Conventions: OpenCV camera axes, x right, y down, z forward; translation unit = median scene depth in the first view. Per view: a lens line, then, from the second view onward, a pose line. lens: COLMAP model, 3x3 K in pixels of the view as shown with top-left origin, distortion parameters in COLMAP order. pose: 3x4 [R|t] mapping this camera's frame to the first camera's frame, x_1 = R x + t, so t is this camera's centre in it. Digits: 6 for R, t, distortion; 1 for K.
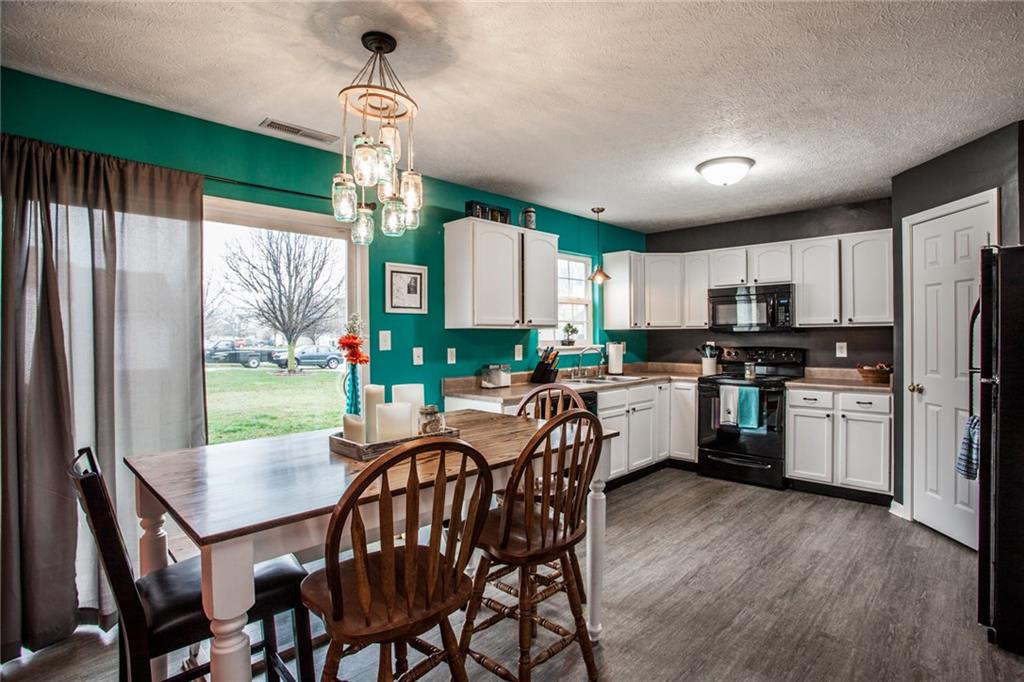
lens RADIAL K [[505.2, 0, 511.5], [0, 505.2, 339.3], [0, 0, 1]] dist [-0.037633, 0.008319]
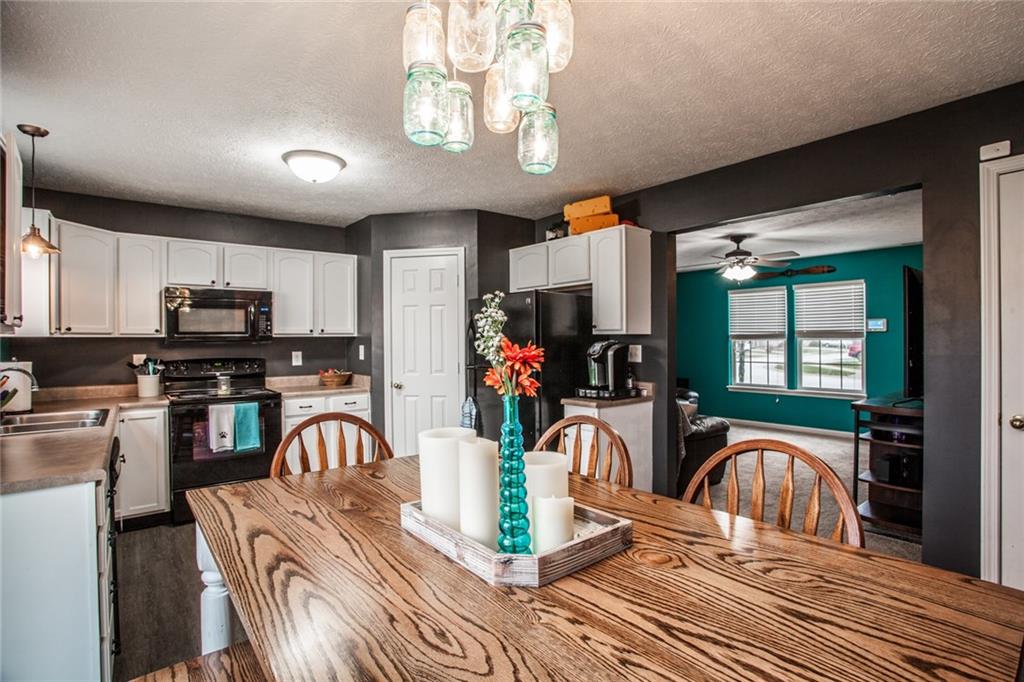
lens RADIAL K [[505.2, 0, 519.6], [0, 505.2, 343.0], [0, 0, 1]] dist [-0.037633, 0.008319]
pose [[0.113491, 0.001016, 0.993538, -0.345347], [0.015044, 0.999883, -0.002741, -0.001934], [-0.993425, 0.015258, 0.113463, 0.406845]]
